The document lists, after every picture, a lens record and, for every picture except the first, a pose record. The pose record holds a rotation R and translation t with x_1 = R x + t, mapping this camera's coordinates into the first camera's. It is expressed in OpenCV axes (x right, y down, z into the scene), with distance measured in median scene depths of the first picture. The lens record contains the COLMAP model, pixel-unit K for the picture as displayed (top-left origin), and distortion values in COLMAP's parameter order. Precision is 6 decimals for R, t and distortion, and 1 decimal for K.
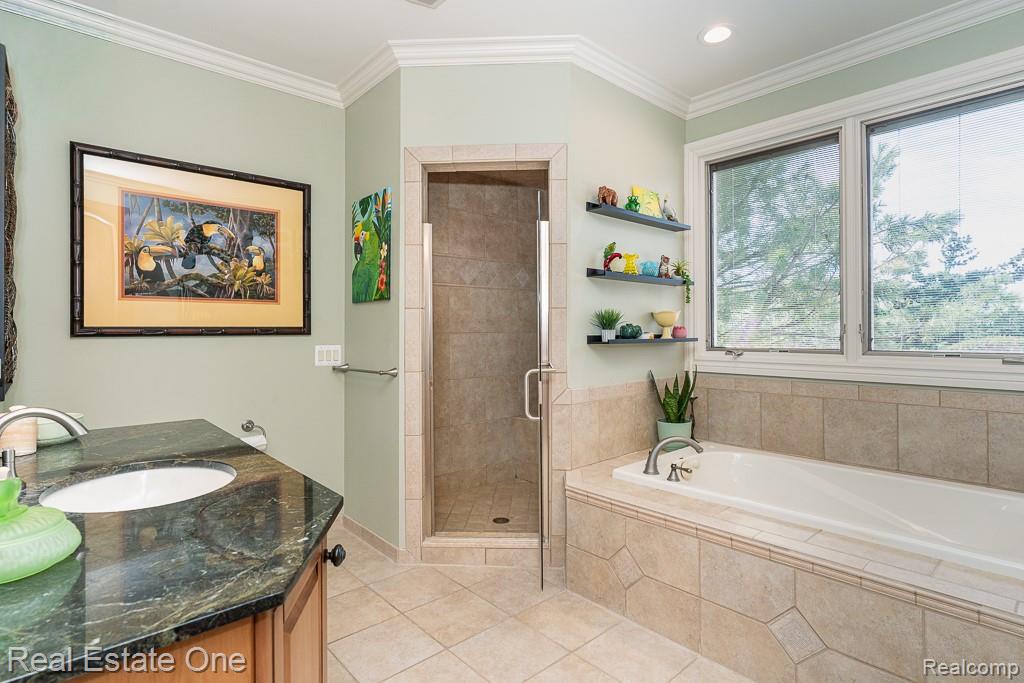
lens RADIAL K [[505.3, 0, 508.9], [0, 505.3, 336.6], [0, 0, 1]] dist [-0.023095, -0.000487]
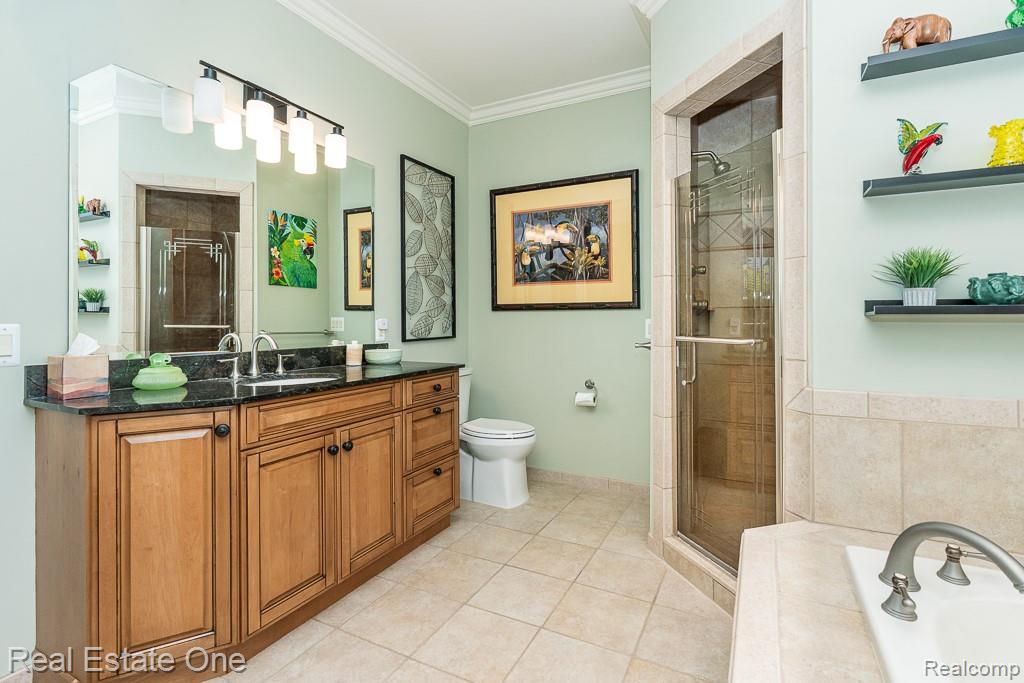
lens RADIAL K [[470.3, 0, 517.9], [0, 470.3, 317.2], [0, 0, 1]] dist [-0.003500, 0.000872]
pose [[0.373711, 0.001741, -0.927544, 0.492920], [-0.007839, 0.999968, -0.001281, 0.020147], [0.927512, 0.007750, 0.373713, 0.435089]]
